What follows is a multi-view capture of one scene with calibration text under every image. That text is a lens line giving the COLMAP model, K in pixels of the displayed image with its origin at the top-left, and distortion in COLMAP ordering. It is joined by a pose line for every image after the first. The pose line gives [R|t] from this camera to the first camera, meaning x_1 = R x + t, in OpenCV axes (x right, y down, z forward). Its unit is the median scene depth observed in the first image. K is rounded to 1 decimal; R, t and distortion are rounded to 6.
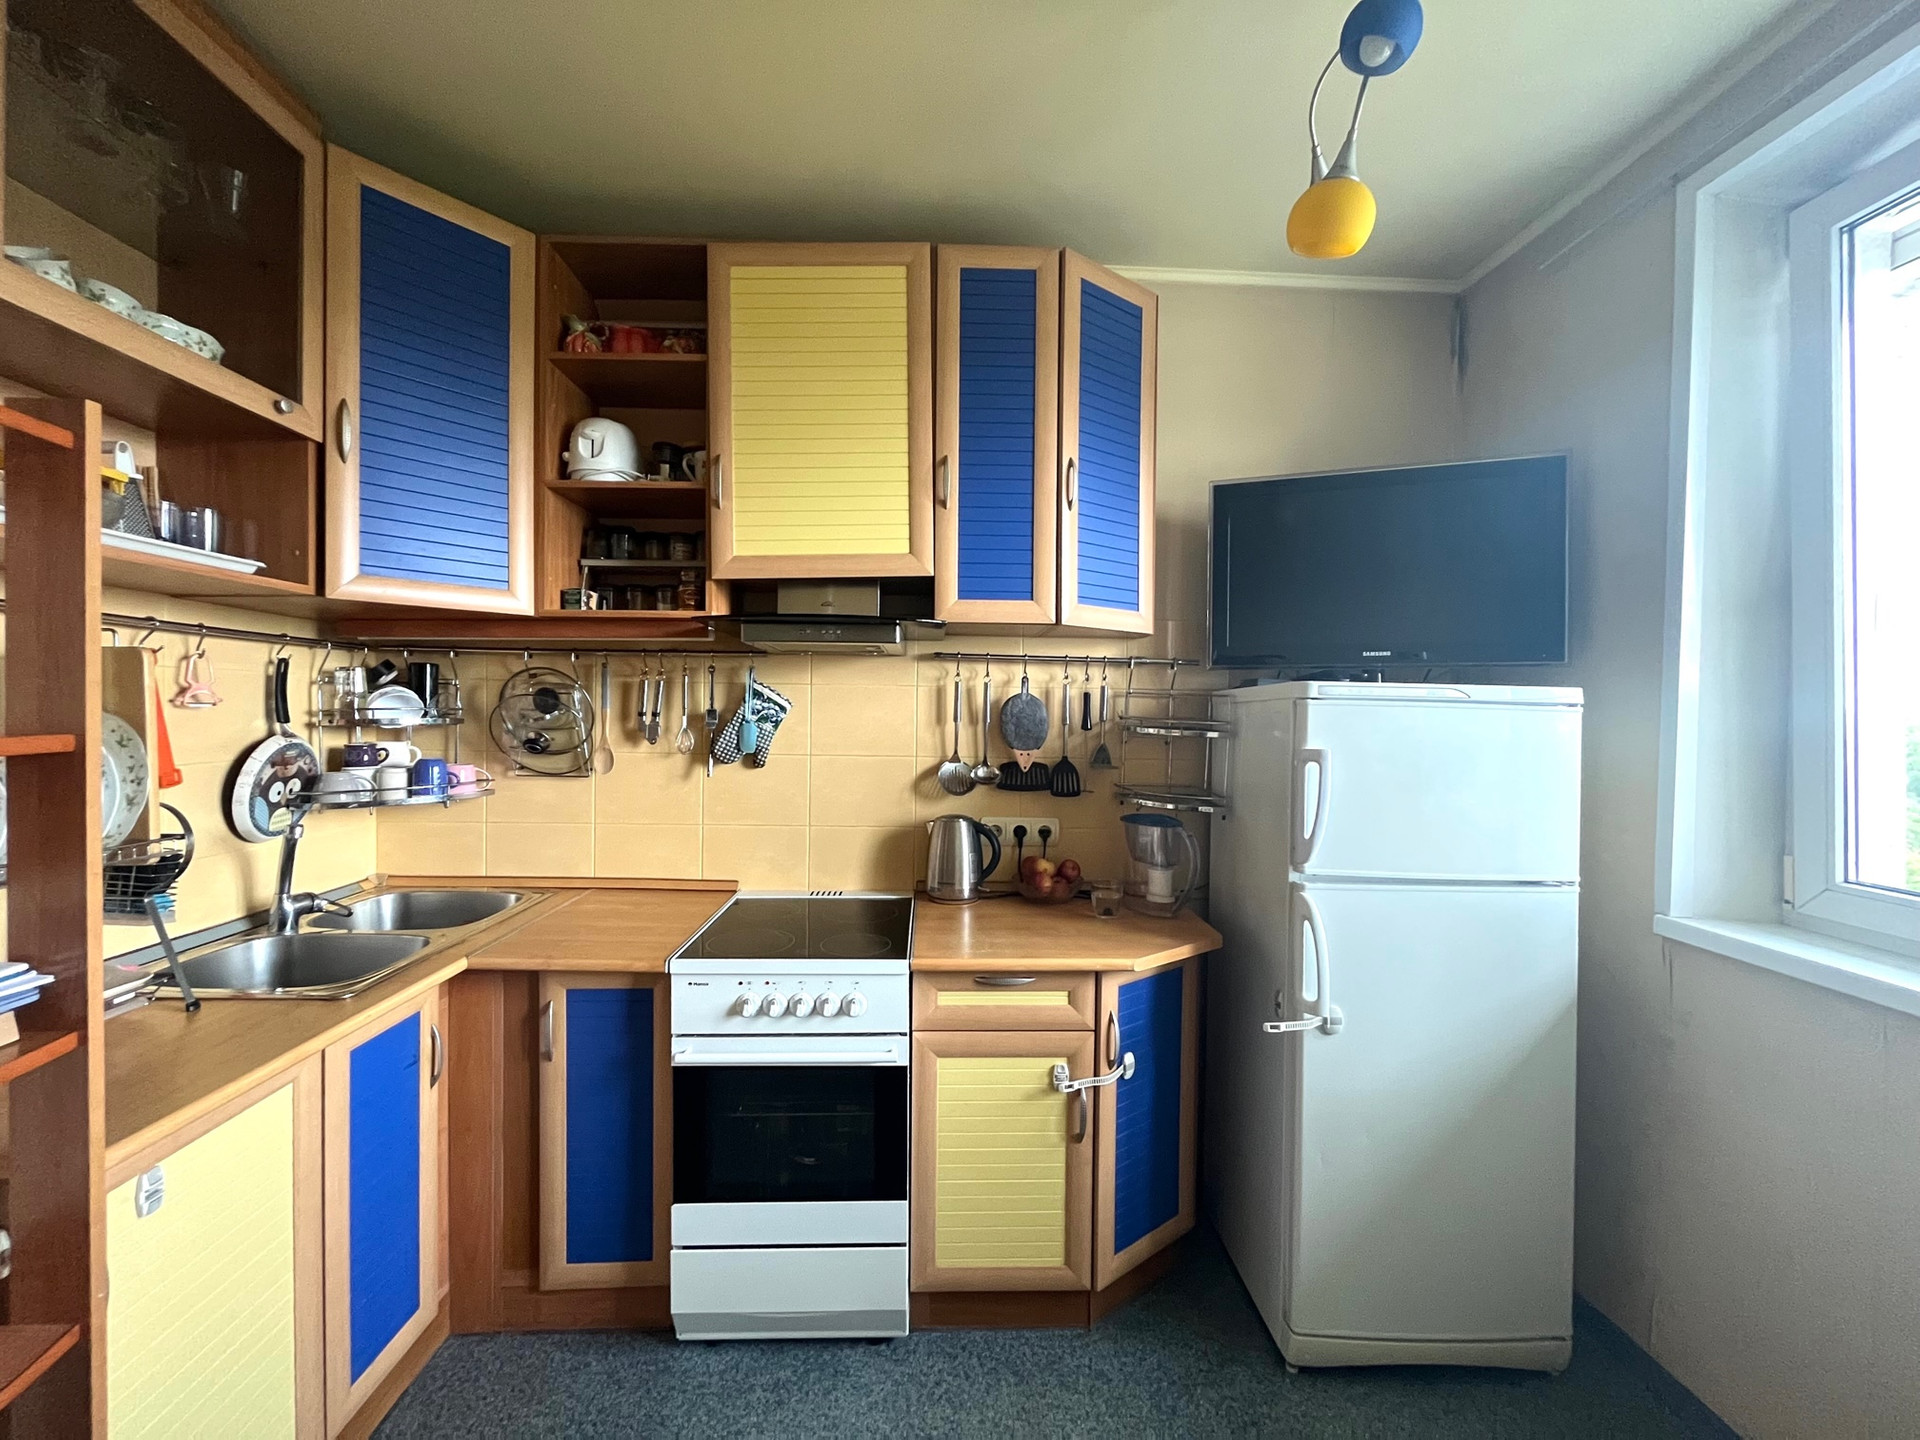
lens RADIAL K [[772.7, 0, 952.9], [0, 772.7, 719.1], [0, 0, 1]] dist [-0.000566, -0.000105]
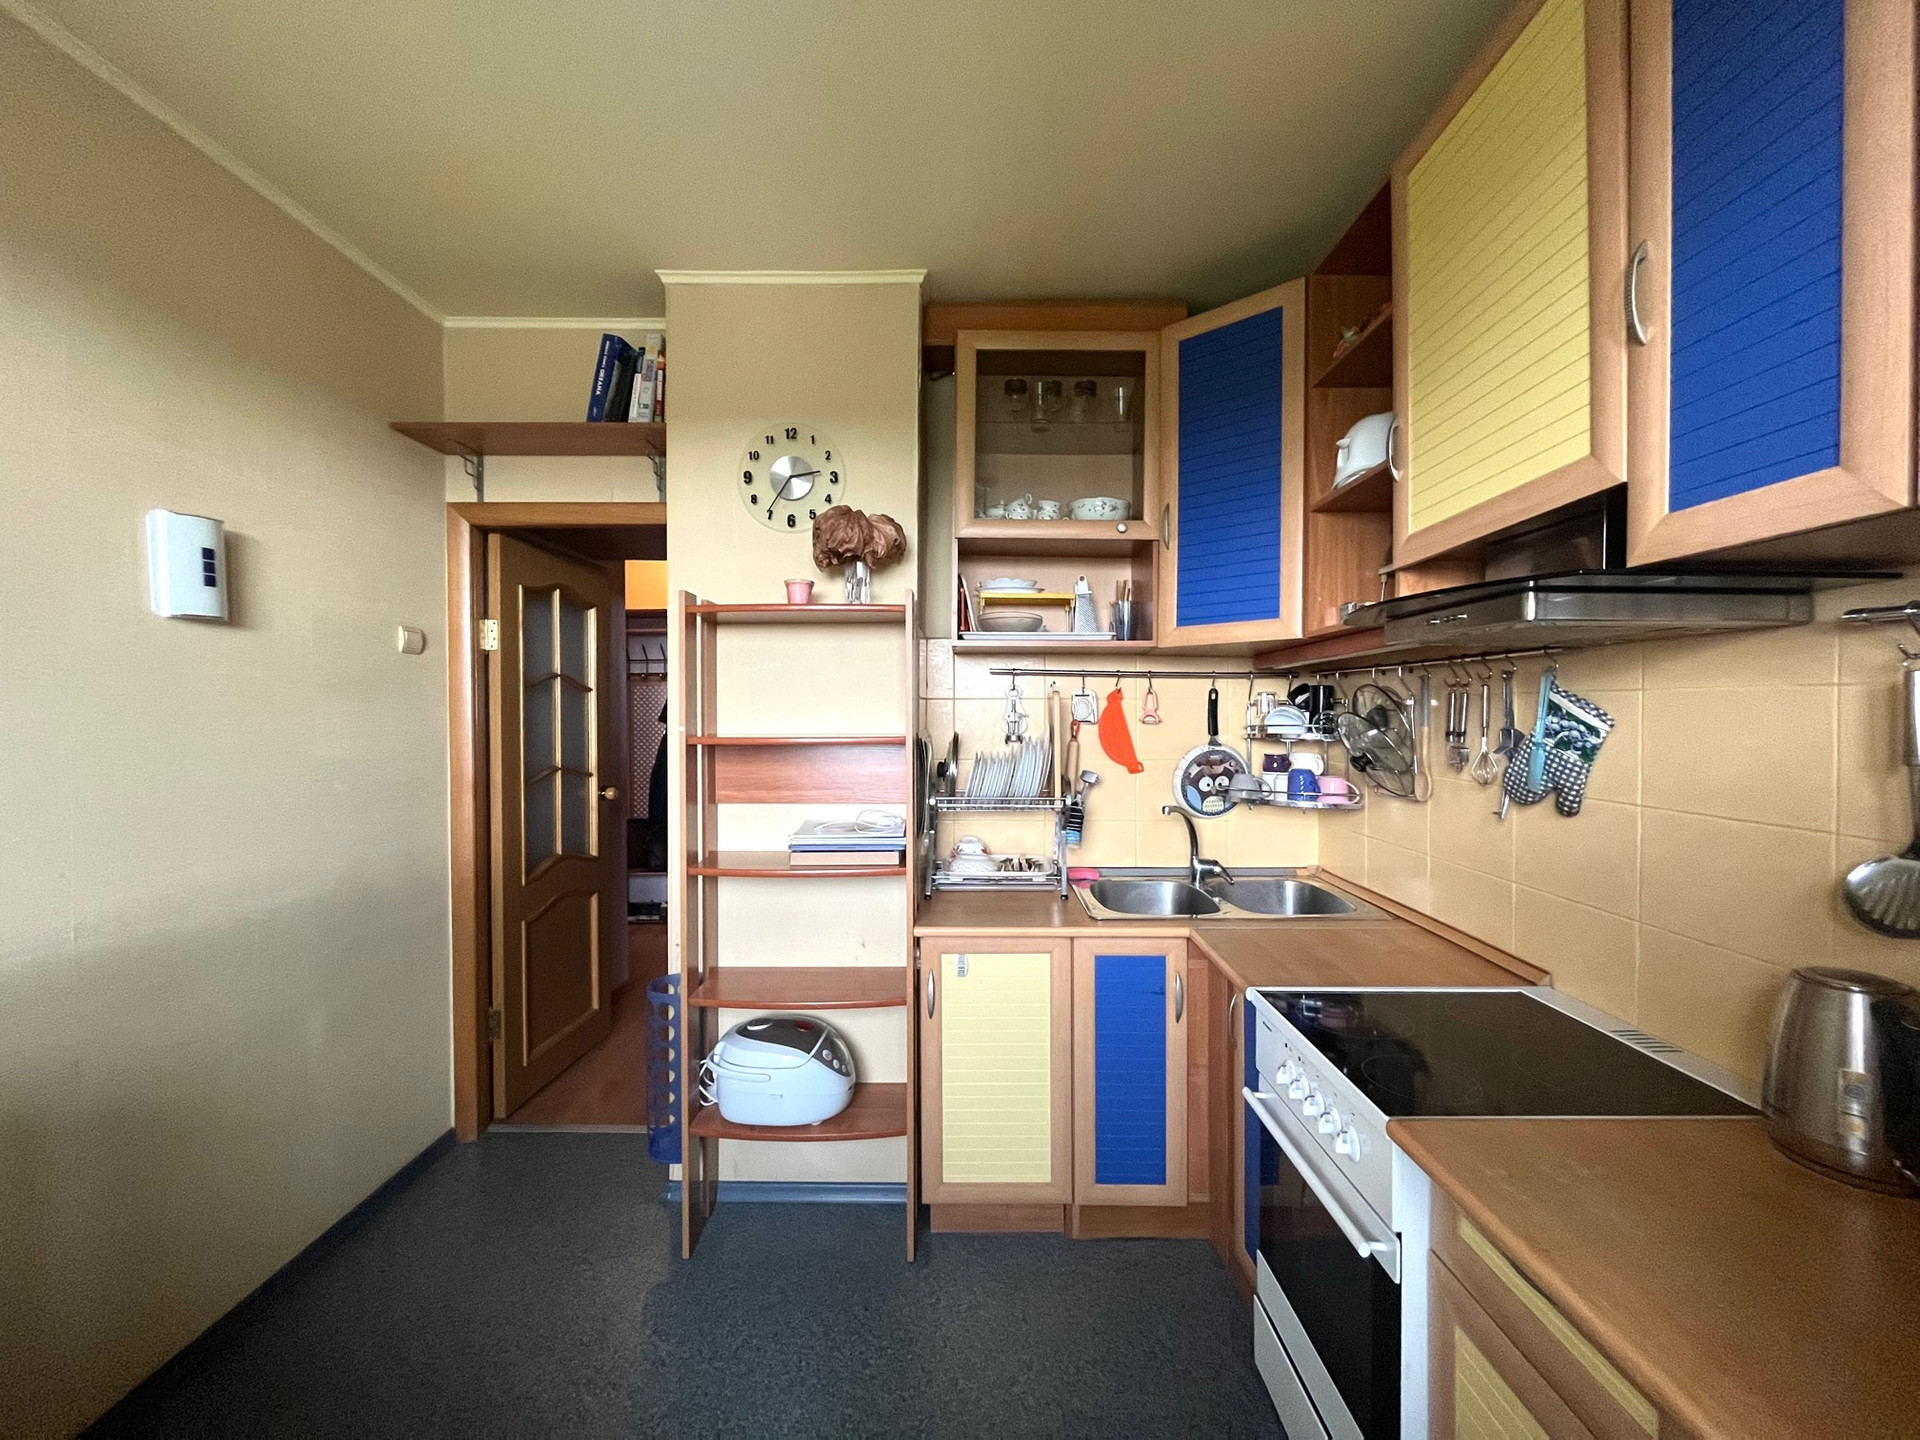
lens RADIAL K [[772.7, 0, 952.9], [0, 772.7, 719.1], [0, 0, 1]] dist [-0.000566, -0.000105]
pose [[-0.034952, -0.001170, -0.999388, 0.520822], [-0.017394, 0.999849, -0.000563, -0.014378], [0.999238, 0.017364, -0.034967, 0.561260]]
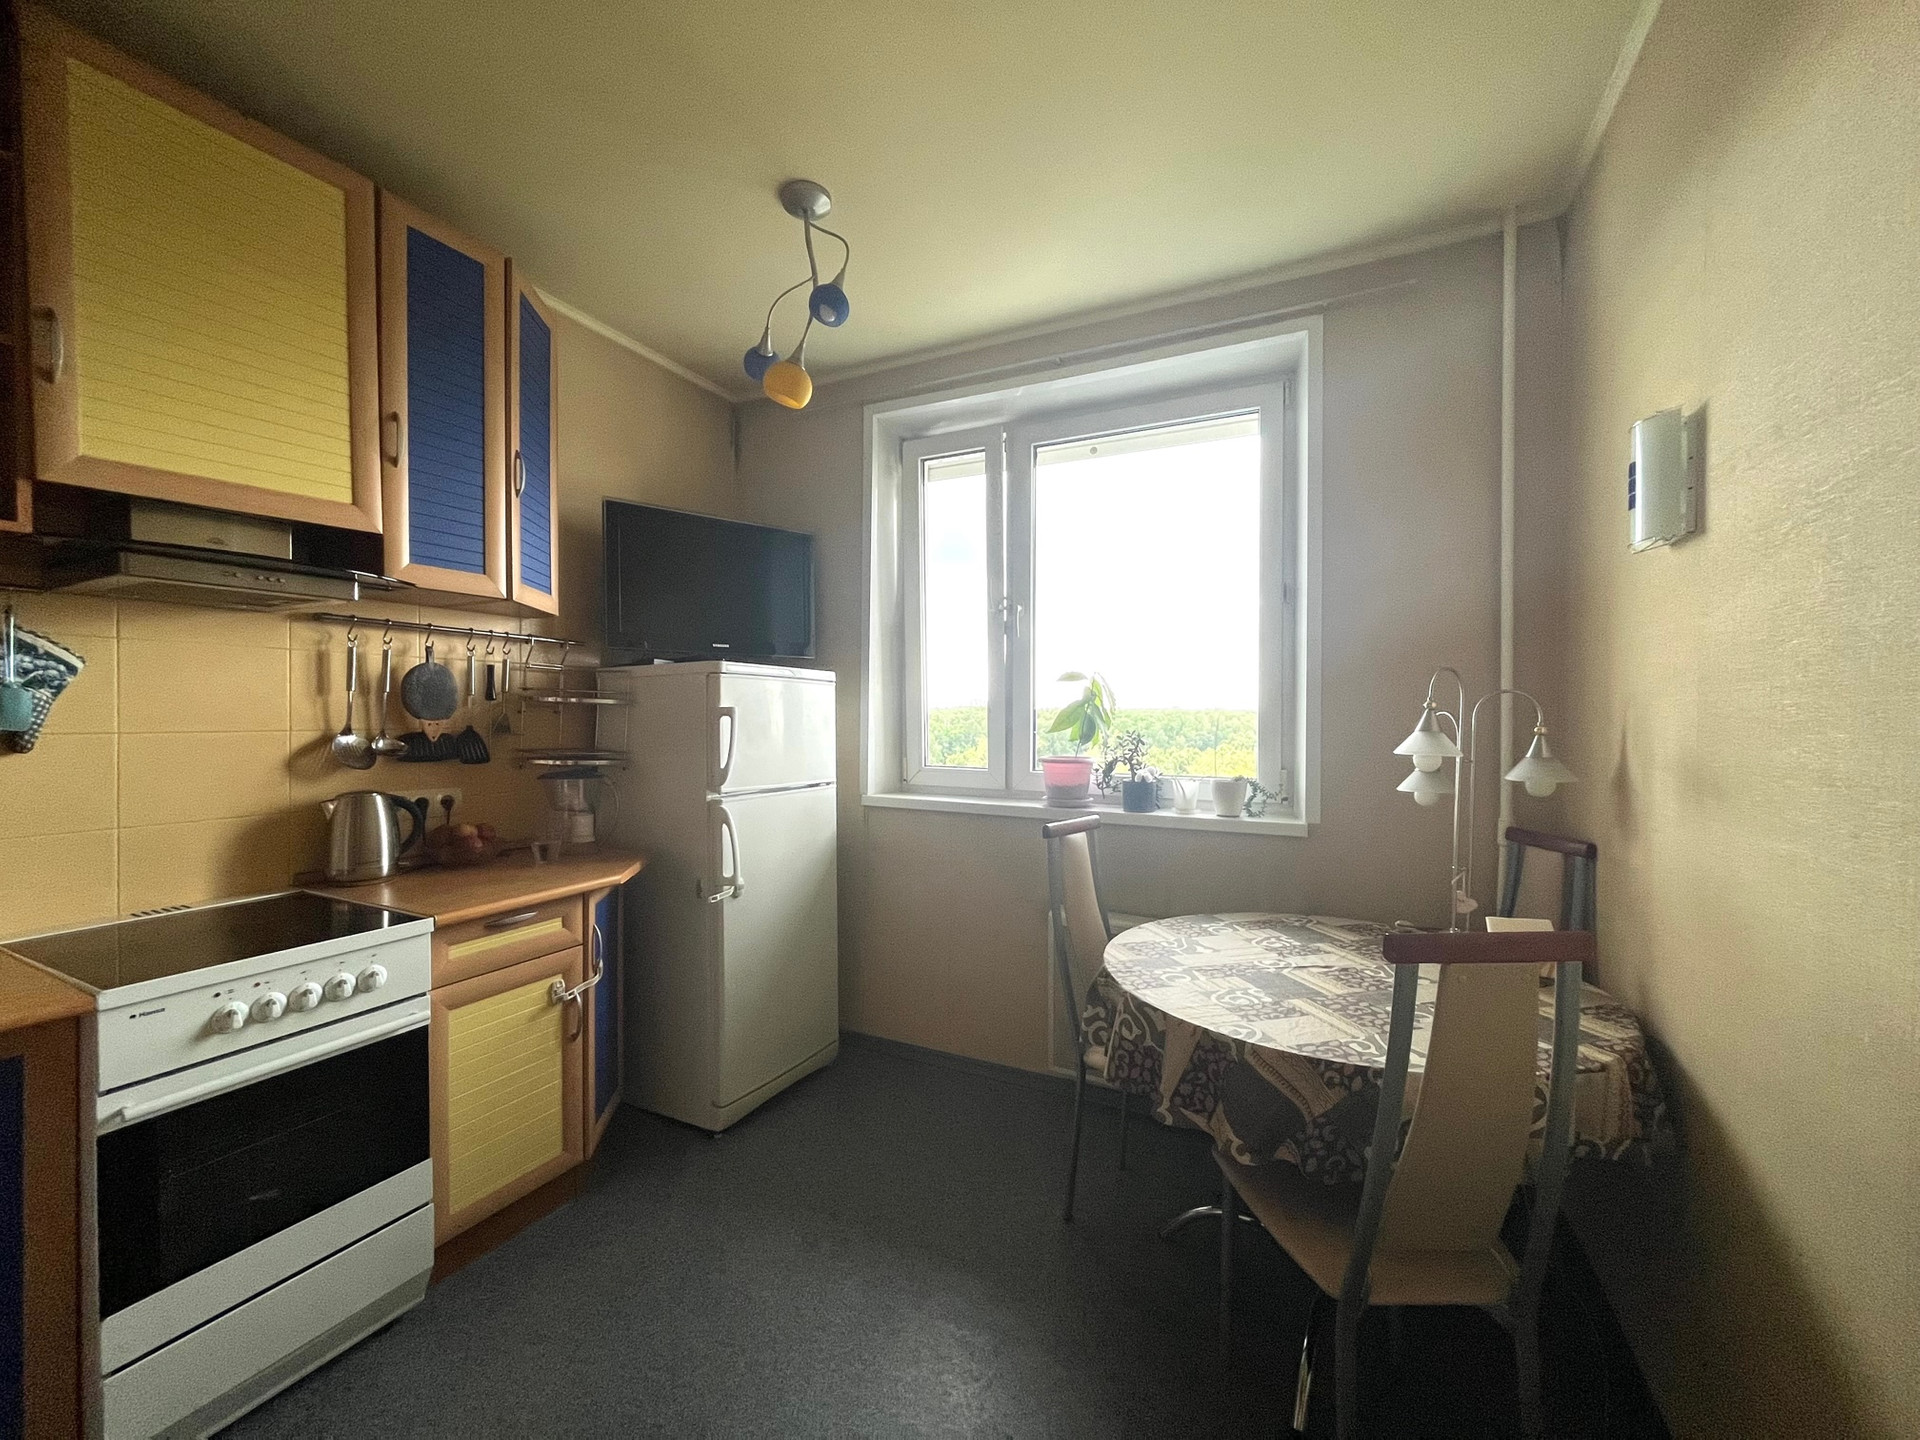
lens RADIAL K [[772.7, 0, 952.9], [0, 772.7, 719.1], [0, 0, 1]] dist [-0.000566, -0.000105]
pose [[0.479453, -0.019311, 0.877355, -0.531659], [0.015201, 0.999791, 0.013698, 0.041268], [-0.877436, 0.006769, 0.479646, -0.075959]]
